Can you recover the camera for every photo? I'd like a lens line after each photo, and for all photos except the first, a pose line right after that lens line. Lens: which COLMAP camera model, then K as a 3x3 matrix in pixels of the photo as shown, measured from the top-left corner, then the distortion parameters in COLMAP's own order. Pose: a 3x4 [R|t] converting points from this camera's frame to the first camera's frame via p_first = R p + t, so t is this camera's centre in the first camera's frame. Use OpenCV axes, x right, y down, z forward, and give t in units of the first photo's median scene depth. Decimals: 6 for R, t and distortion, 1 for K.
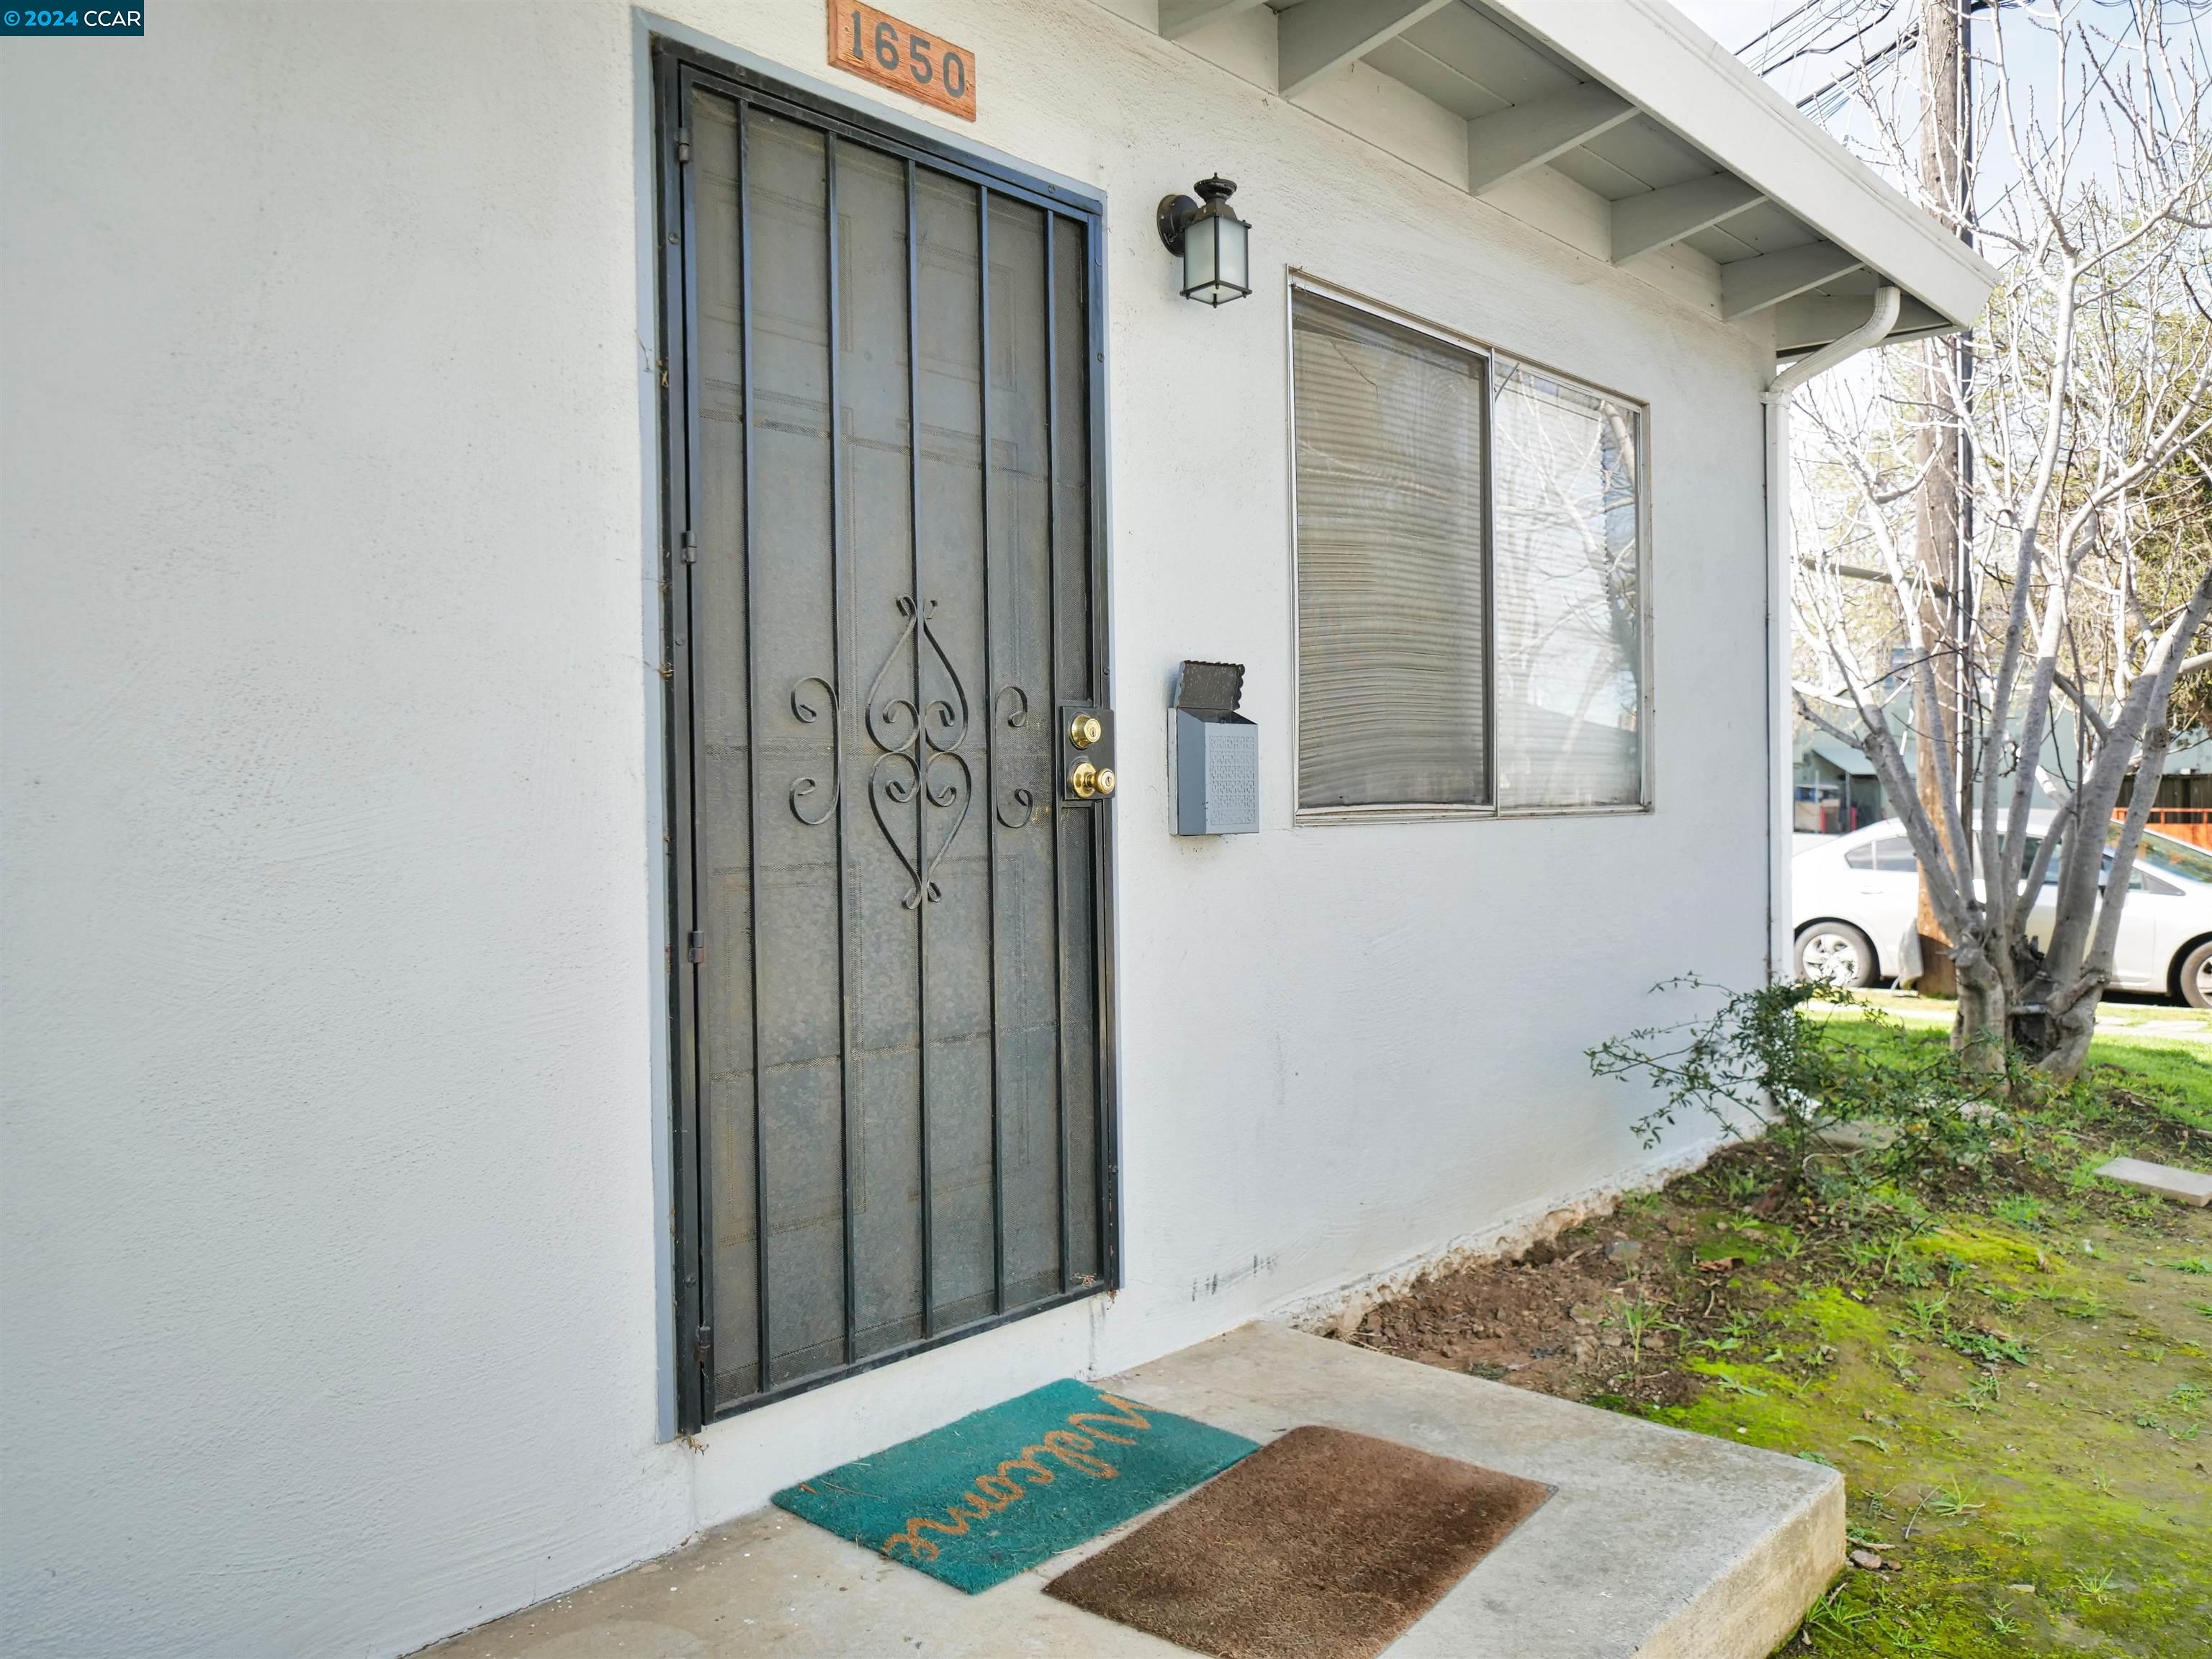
lens RADIAL K [[1650.8, 0, 1061.2], [0, 1650.8, 820.0], [0, 0, 1]] dist [0.005589, 0.002807]
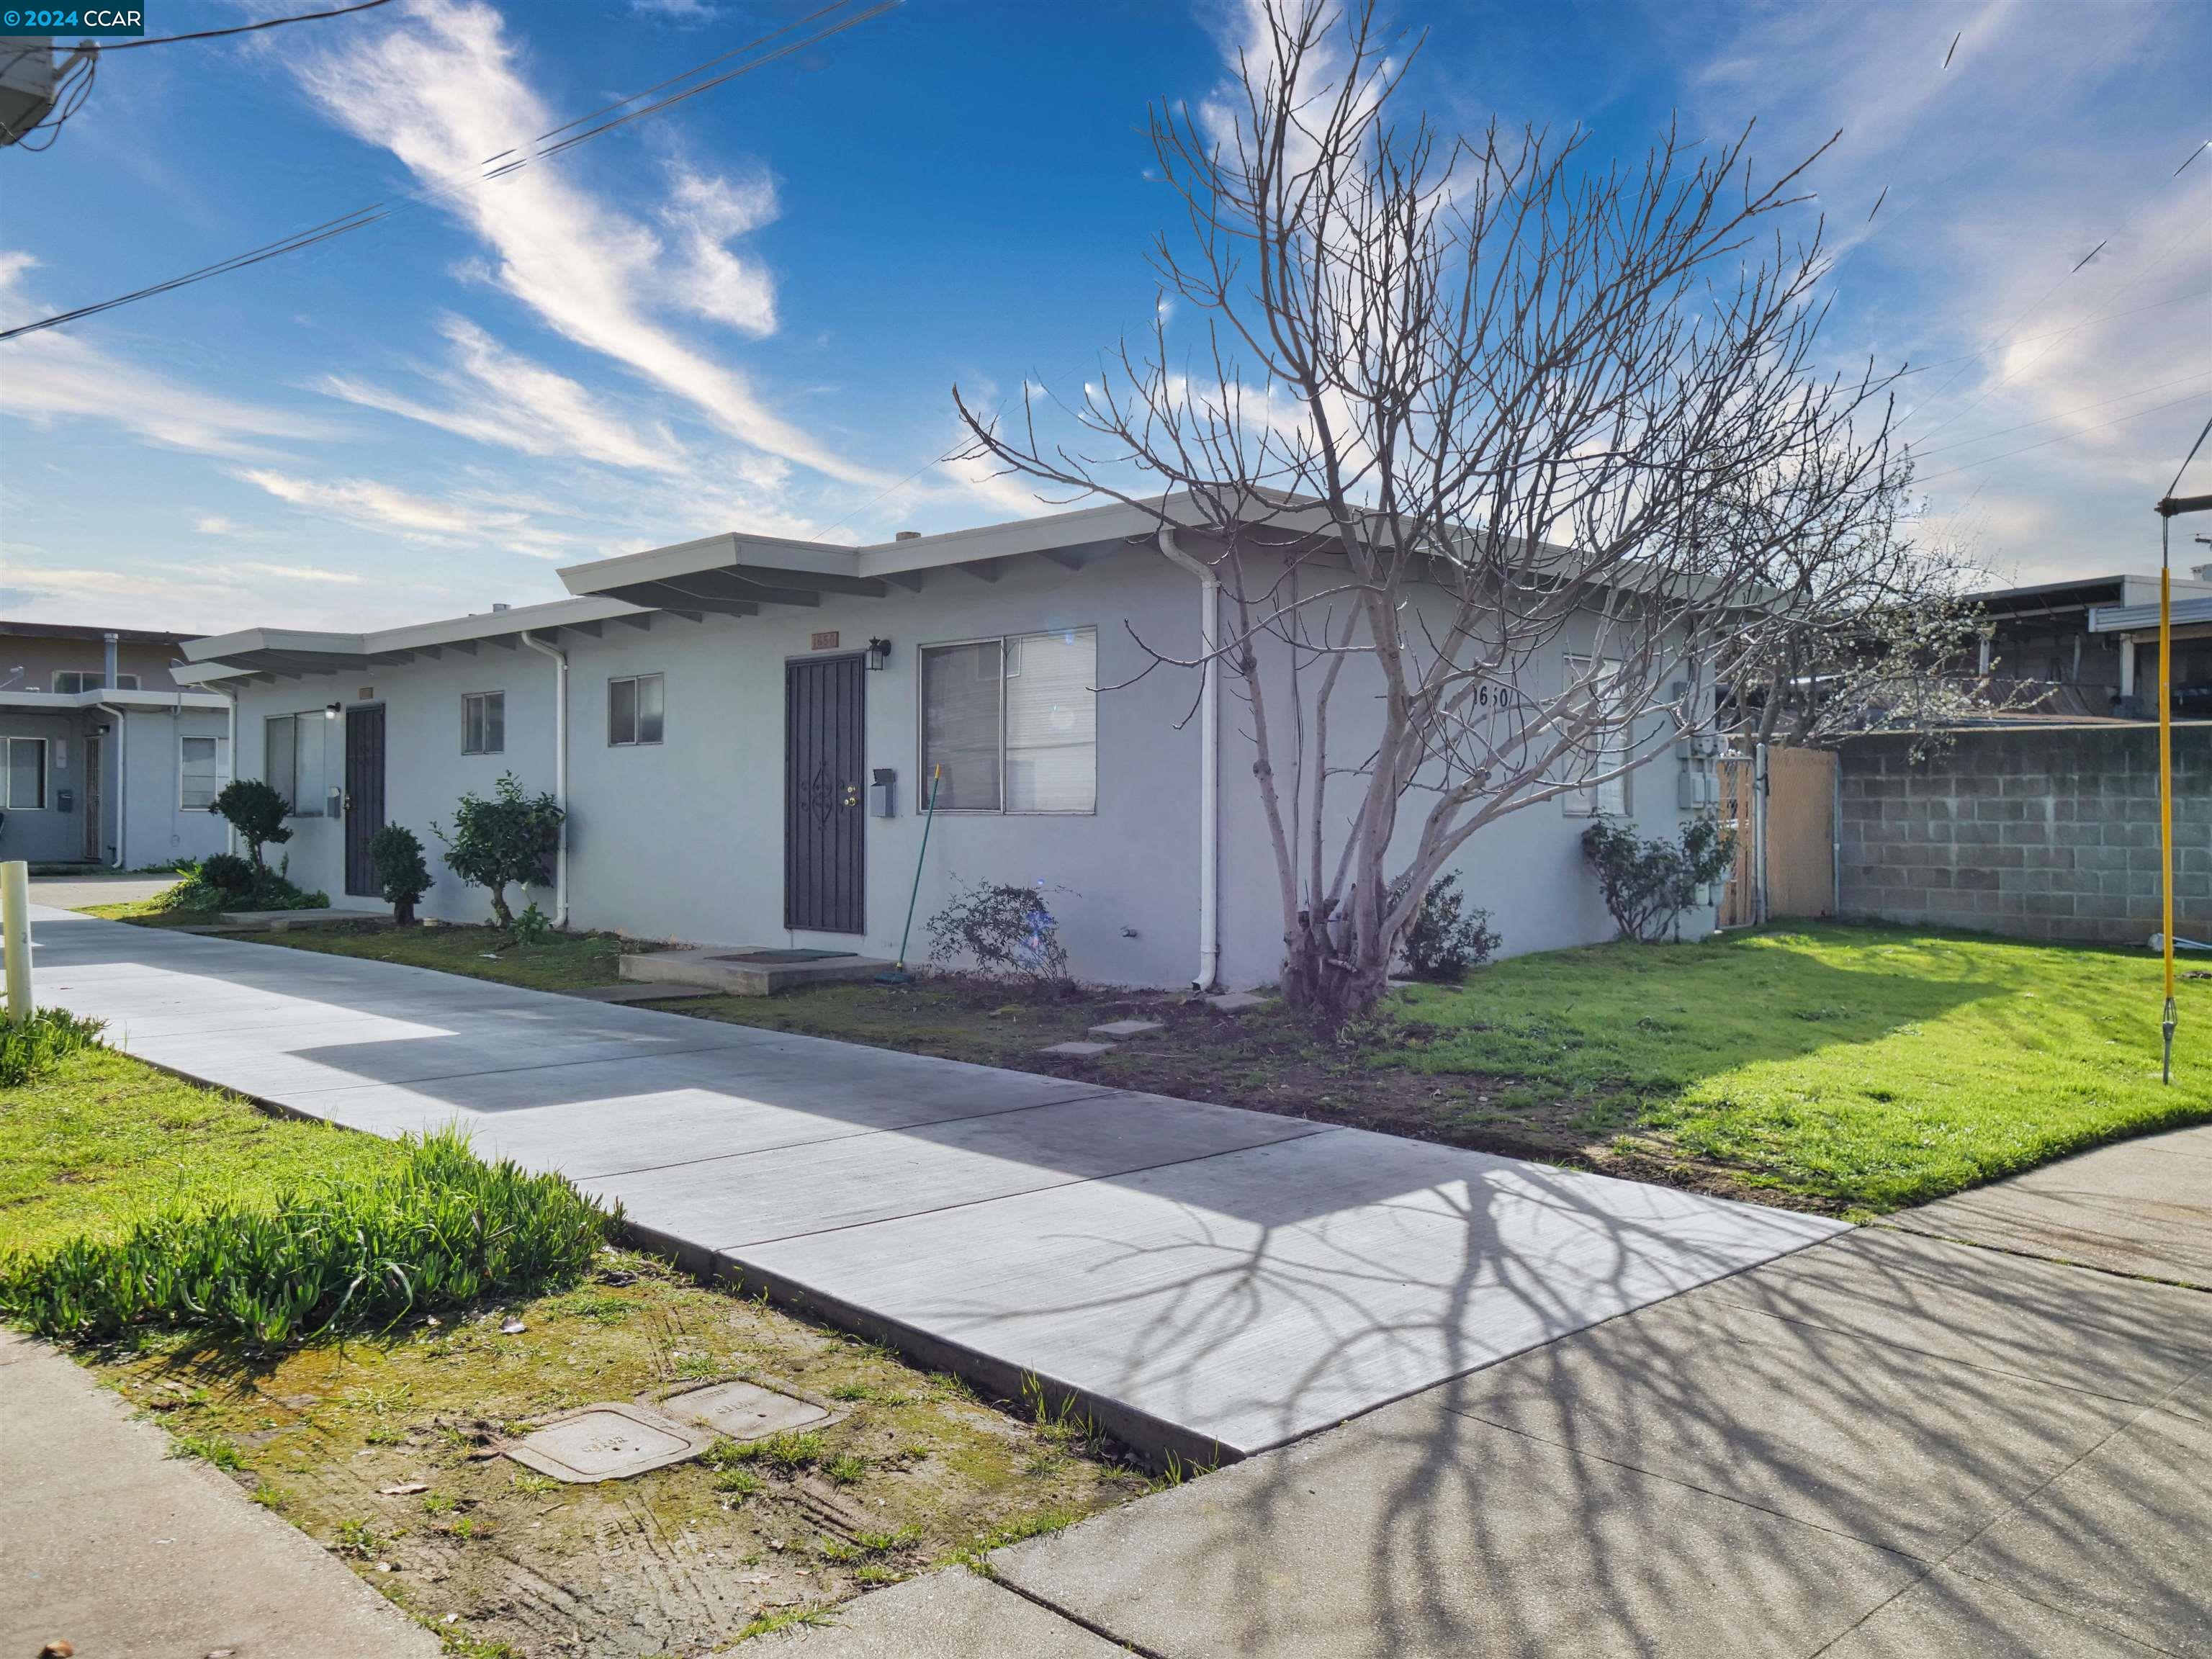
lens RADIAL K [[1792.0, 0, 1078.0], [0, 1792.0, 812.2], [0, 0, 1]] dist [-0.002036, -0.000130]
pose [[-0.037174, 0.010936, -0.999249, 4.540605], [-0.012373, 0.999858, 0.011403, -0.057824], [0.999232, 0.012788, -0.037034, 1.788306]]
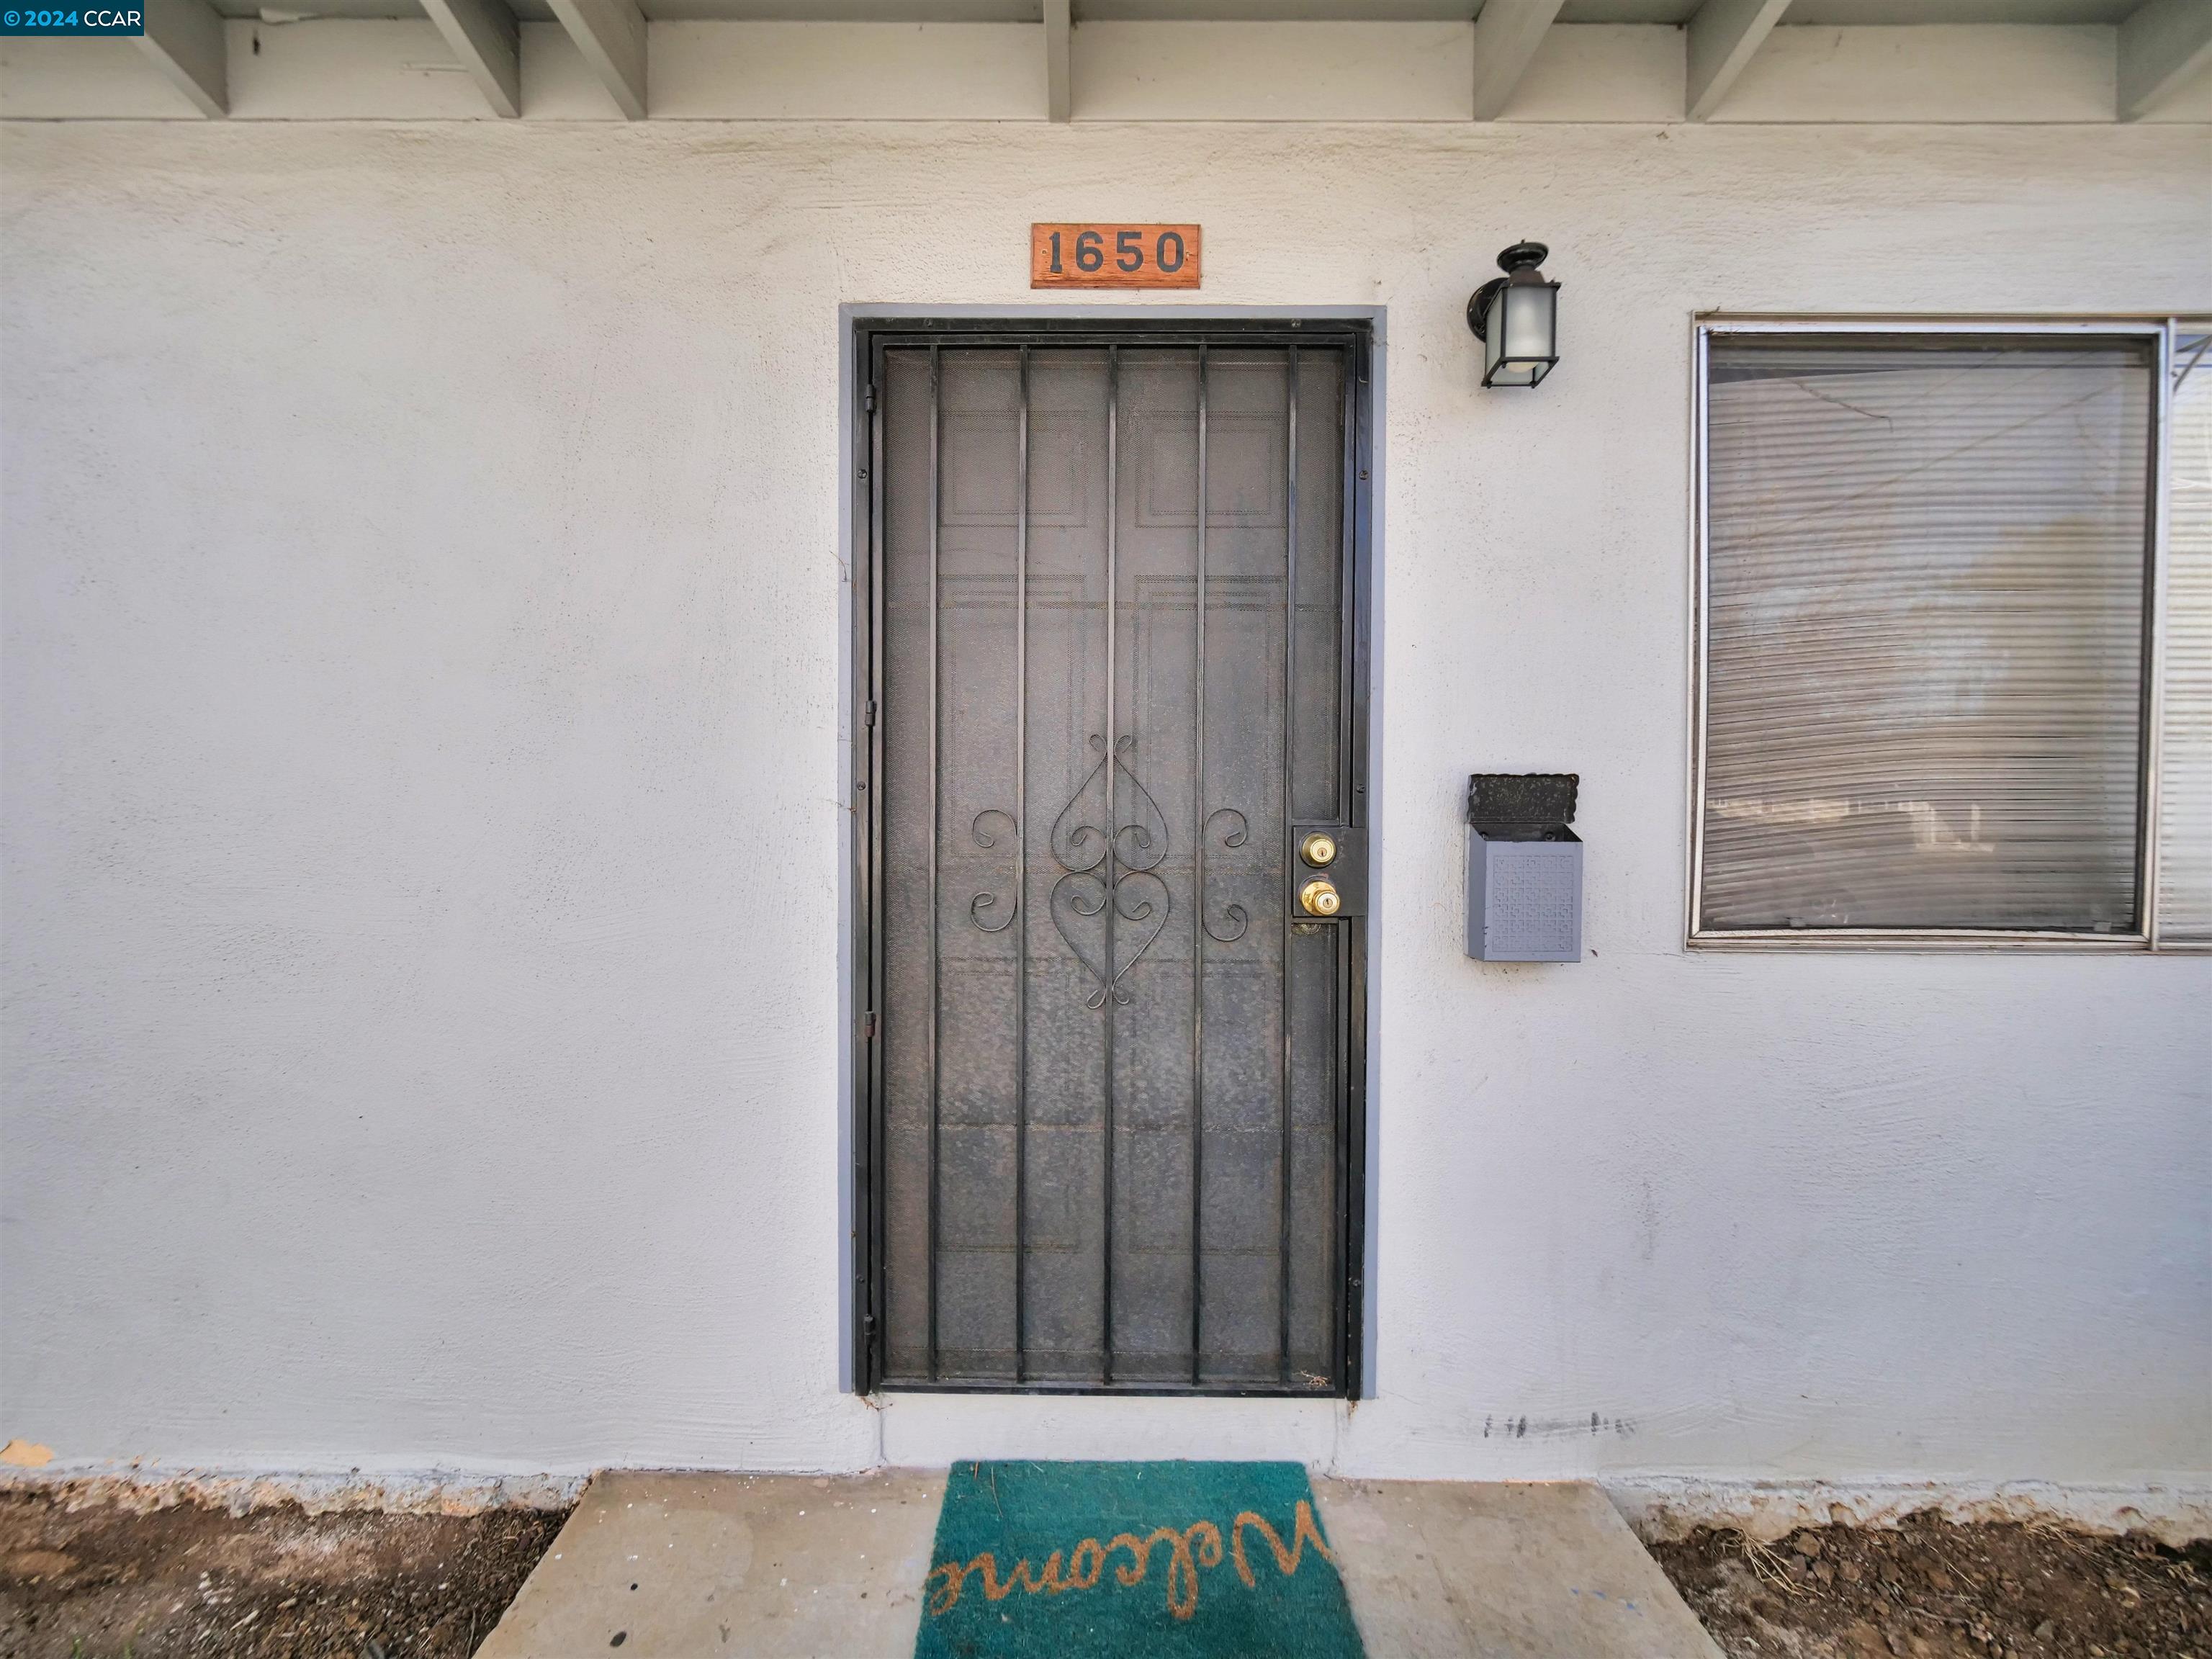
lens RADIAL K [[938.5, 0, 1080.2], [0, 938.5, 823.8], [0, 0, 1]] dist [-0.002680, -0.000013]
pose [[0.681507, 0.033951, -0.731024, 0.353066], [-0.024760, 0.999421, 0.023334, -0.084058], [0.731393, 0.002198, 0.681953, 0.522698]]
